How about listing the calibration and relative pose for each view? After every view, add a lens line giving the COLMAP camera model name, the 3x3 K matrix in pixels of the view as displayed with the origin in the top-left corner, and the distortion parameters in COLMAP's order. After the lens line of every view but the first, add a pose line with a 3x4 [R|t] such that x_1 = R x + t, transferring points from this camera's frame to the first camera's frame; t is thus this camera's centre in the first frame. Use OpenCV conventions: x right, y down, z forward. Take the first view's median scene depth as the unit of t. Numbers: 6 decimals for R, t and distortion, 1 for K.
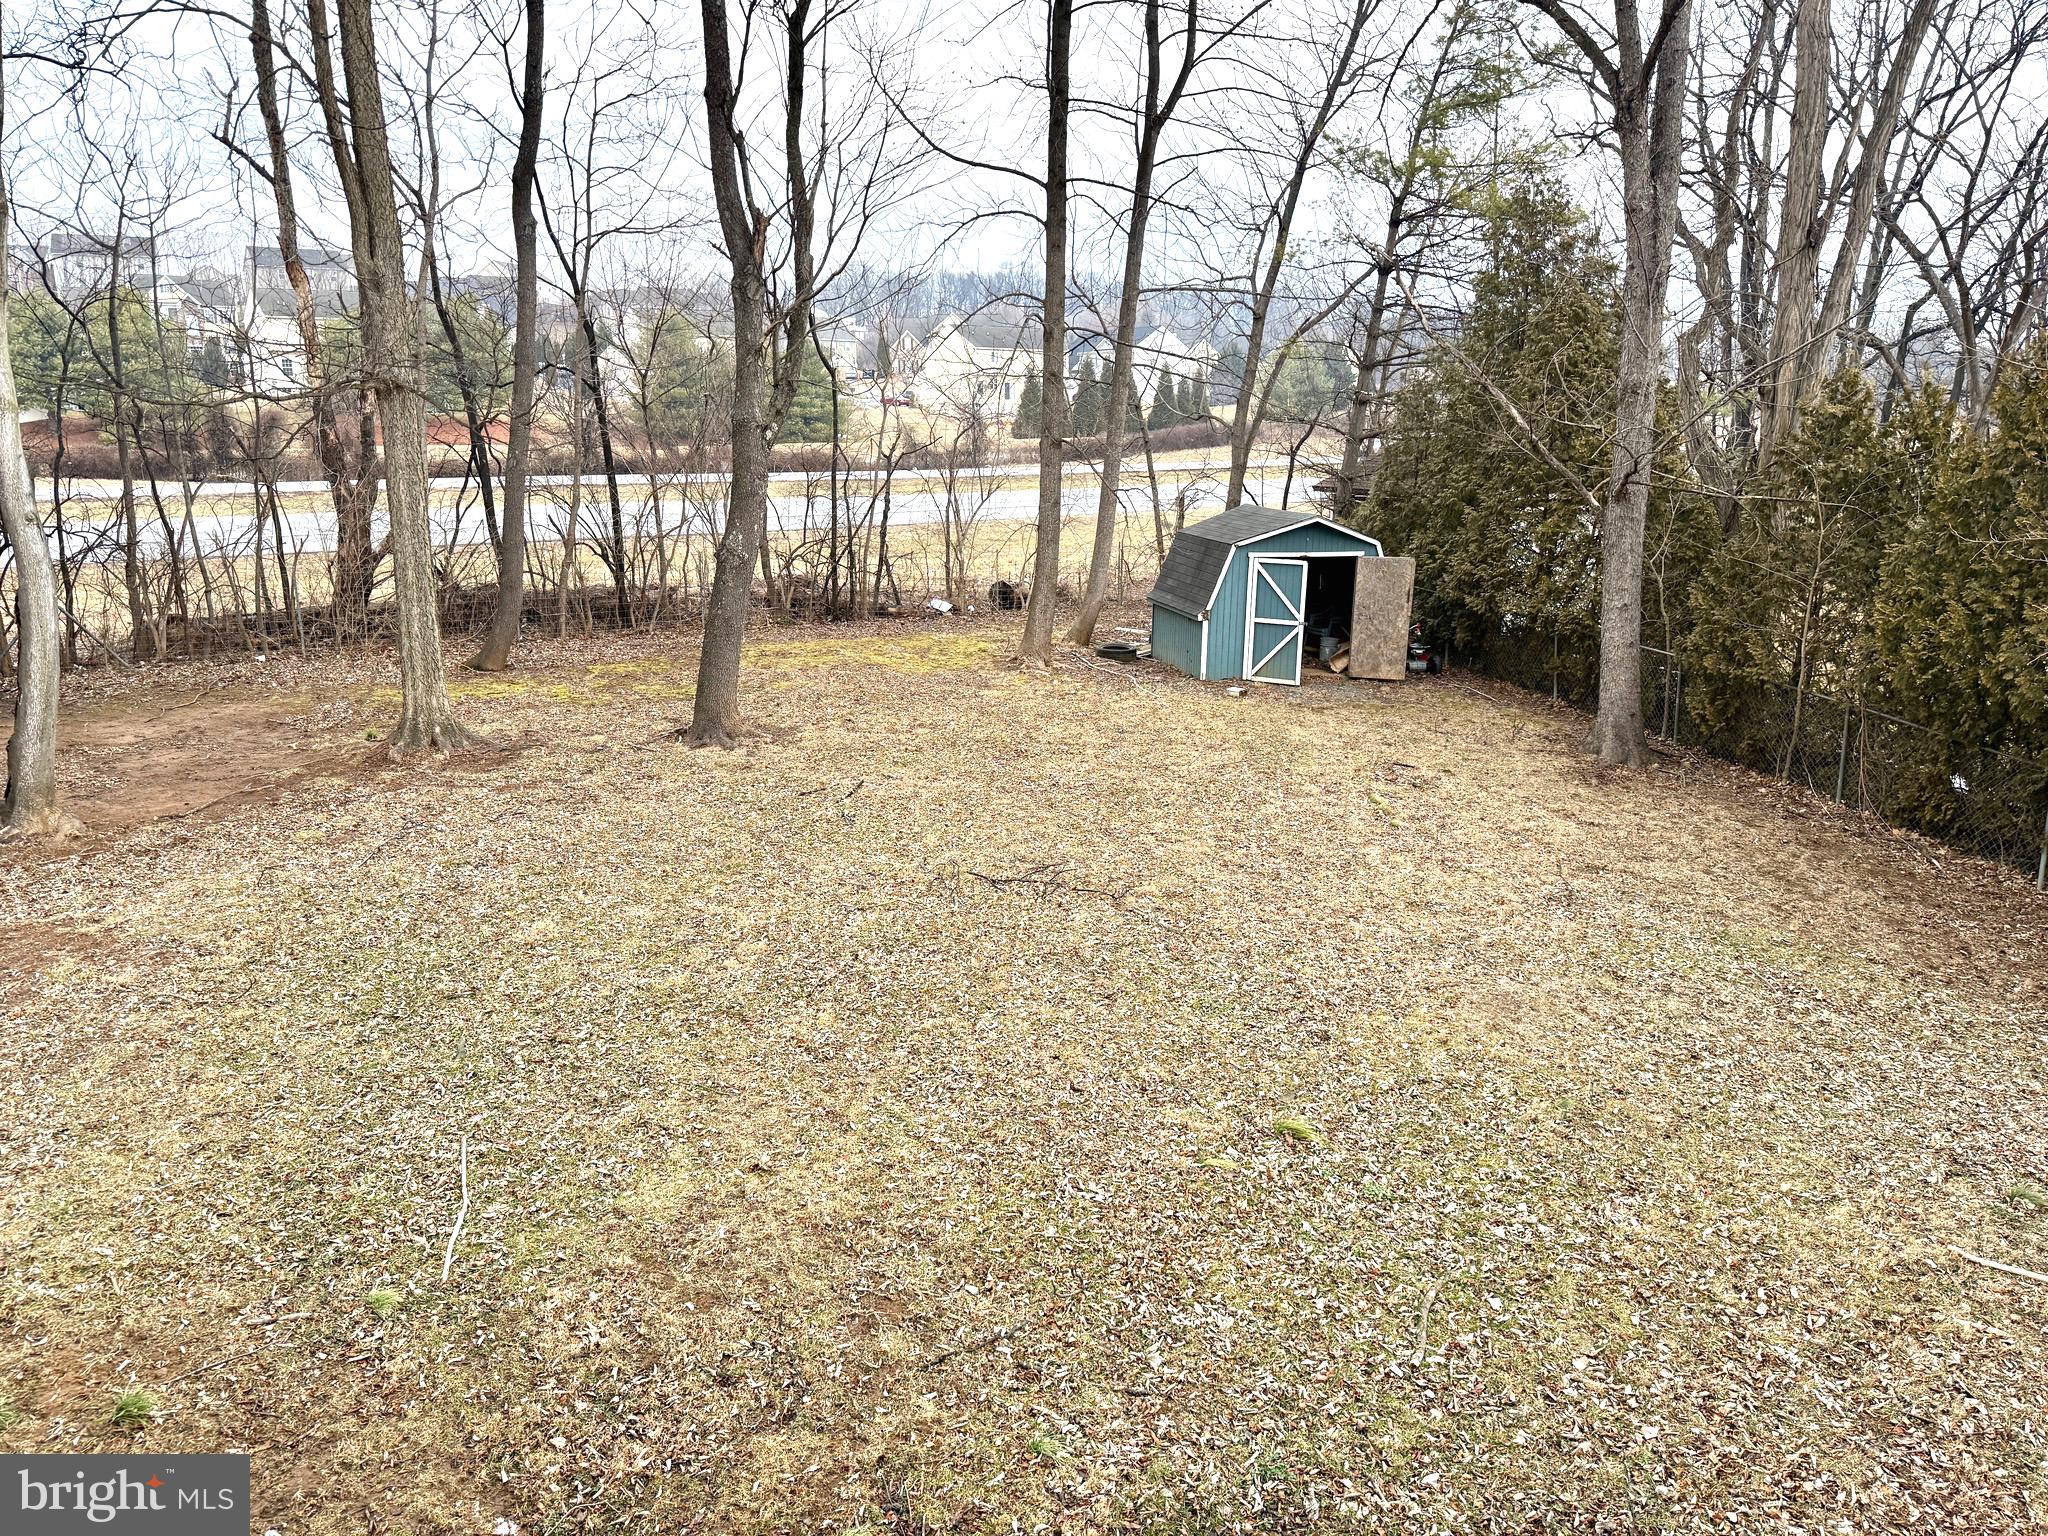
lens RADIAL K [[1425.1, 0, 1008.0], [0, 1425.1, 772.8], [0, 0, 1]] dist [0.041934, -0.070572]
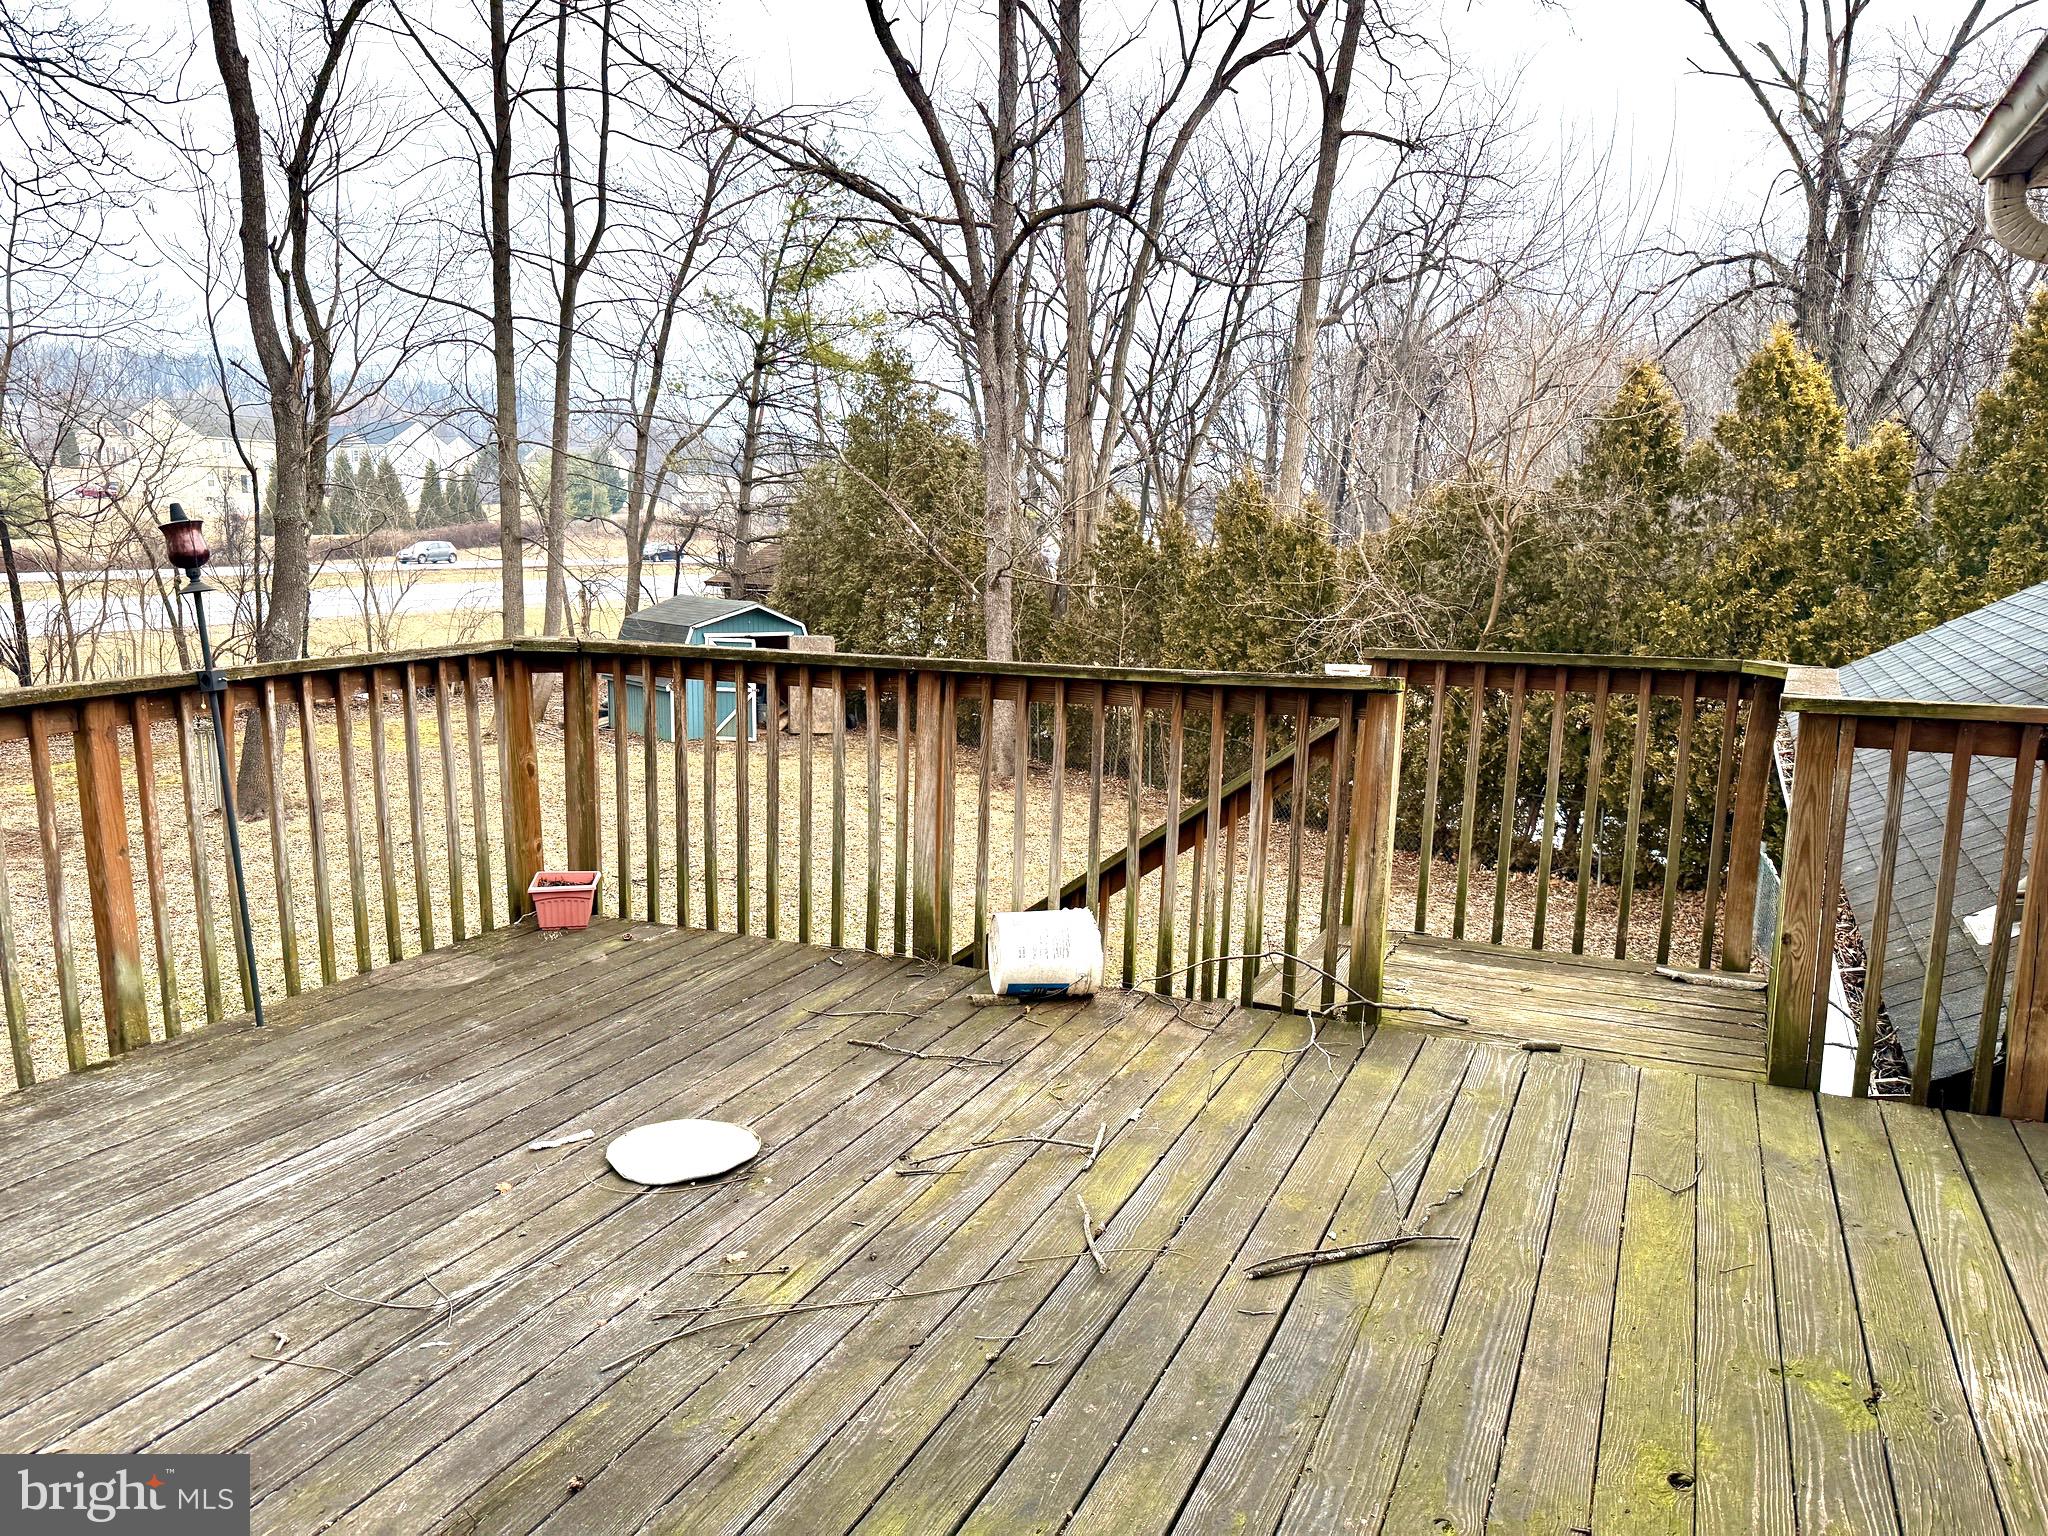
lens RADIAL K [[1425.1, 0, 1030.2], [0, 1425.1, 774.5], [0, 0, 1]] dist [0.041934, -0.070572]
pose [[0.874351, -0.070038, 0.480213, -0.165061], [0.102161, 0.993921, -0.041048, 0.038295], [-0.474418, 0.084950, 0.876191, -0.164875]]
